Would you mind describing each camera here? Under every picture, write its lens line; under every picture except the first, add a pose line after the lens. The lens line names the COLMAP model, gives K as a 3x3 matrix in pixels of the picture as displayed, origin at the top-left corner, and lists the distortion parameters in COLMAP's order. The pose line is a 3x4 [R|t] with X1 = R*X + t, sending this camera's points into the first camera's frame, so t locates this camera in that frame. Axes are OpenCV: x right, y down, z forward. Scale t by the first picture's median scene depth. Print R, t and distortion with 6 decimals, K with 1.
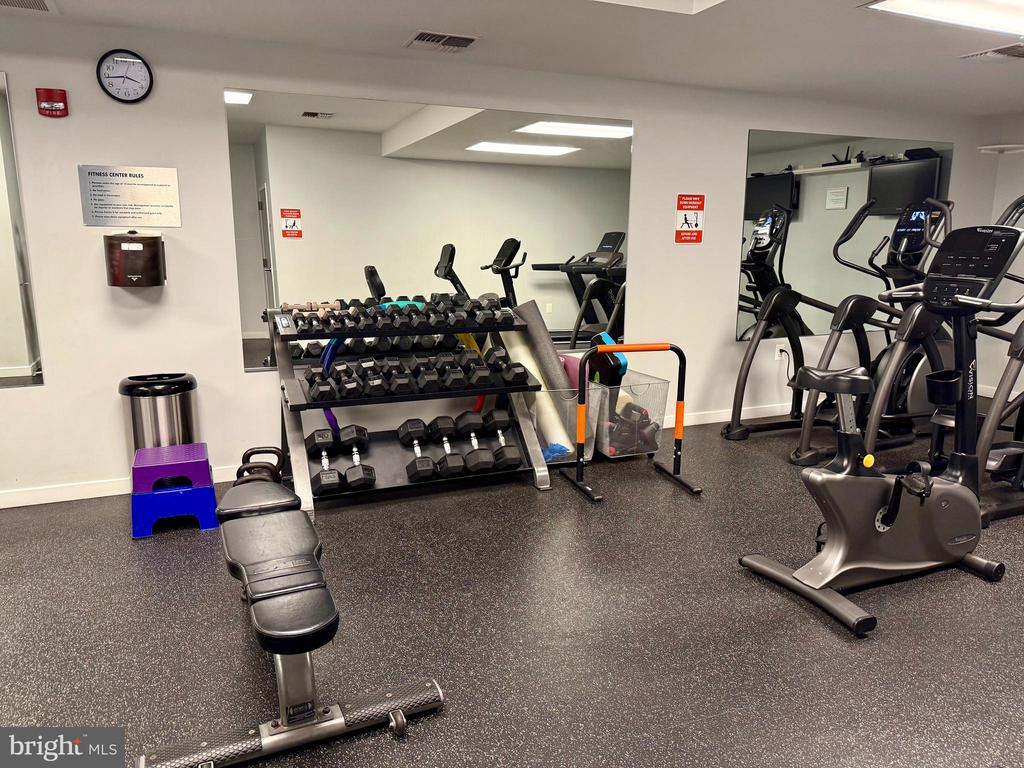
lens RADIAL K [[706.9, 0, 511.5], [0, 706.9, 405.4], [0, 0, 1]] dist [-0.005185, -0.037070]
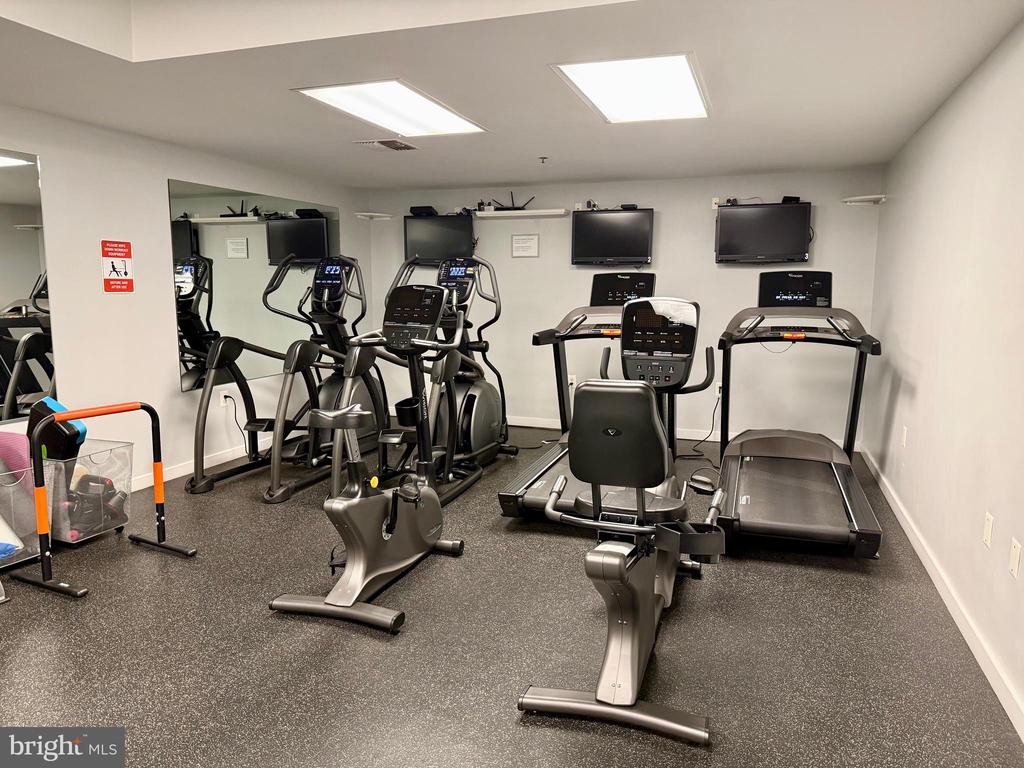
lens RADIAL K [[728.5, 0, 512.0], [0, 728.5, 384.0], [0, 0, 1]] dist [0.006527, -0.038193]
pose [[0.629956, -0.093966, 0.770925, -0.188694], [0.157094, 0.987551, -0.007998, -0.025995], [-0.760577, 0.126146, 0.636876, 0.021721]]
